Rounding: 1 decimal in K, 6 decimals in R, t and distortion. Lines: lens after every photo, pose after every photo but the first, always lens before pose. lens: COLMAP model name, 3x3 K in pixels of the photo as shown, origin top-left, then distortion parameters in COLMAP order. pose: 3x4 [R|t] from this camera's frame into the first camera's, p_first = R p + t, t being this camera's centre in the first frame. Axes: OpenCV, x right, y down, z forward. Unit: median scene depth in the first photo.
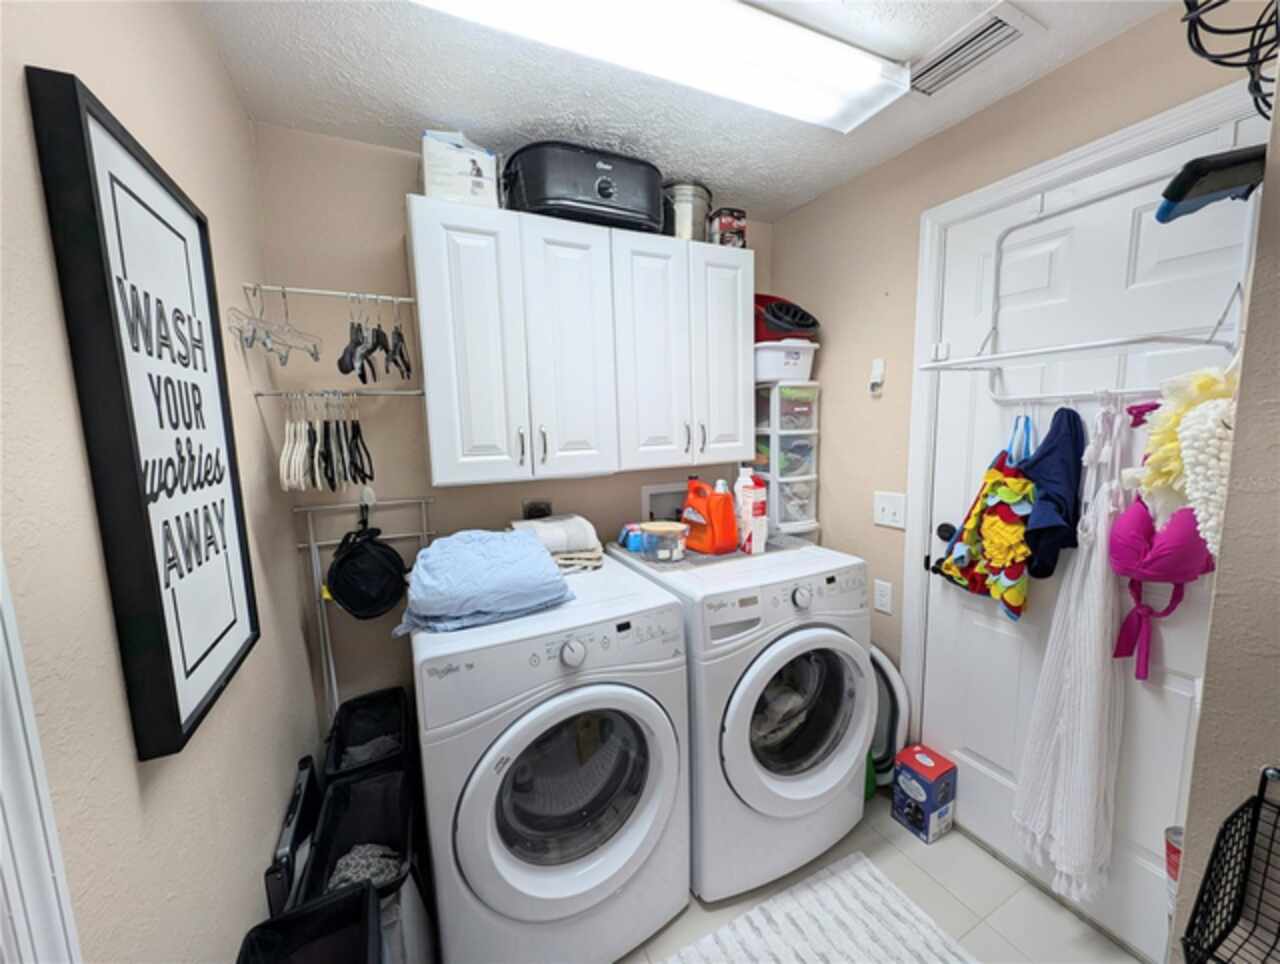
lens RADIAL K [[490.2, 0, 639.4], [0, 490.2, 485.4], [0, 0, 1]] dist [0.002767, -0.000731]
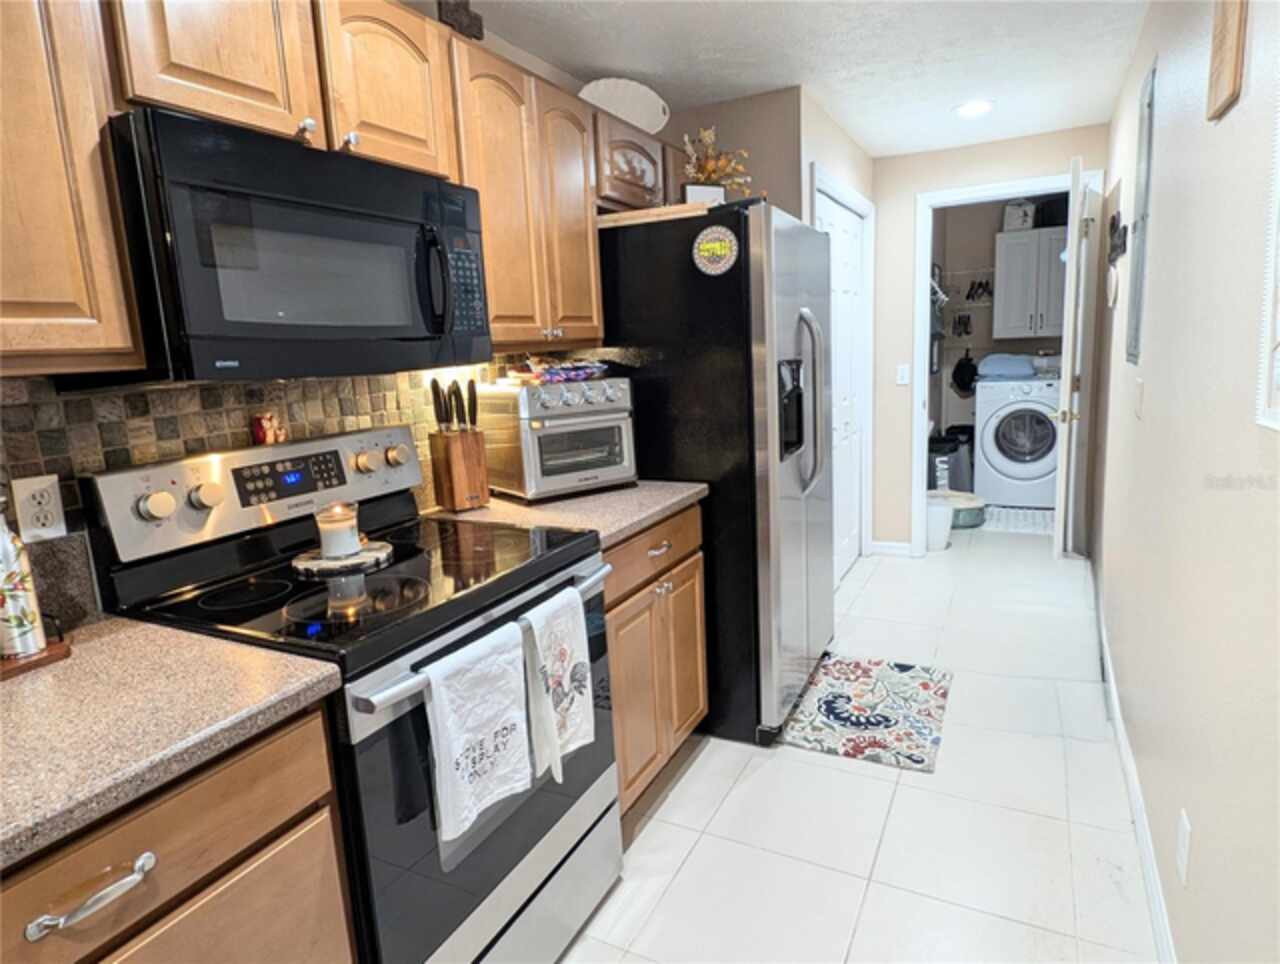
lens RADIAL K [[739.5, 0, 640.9], [0, 739.5, 475.3], [0, 0, 1]] dist [-0.005722, -0.002312]
pose [[0.610500, 0.135309, -0.780373, 1.682379], [-0.064664, 0.990525, 0.121160, 0.381816], [0.789372, -0.023506, 0.613465, -3.068868]]
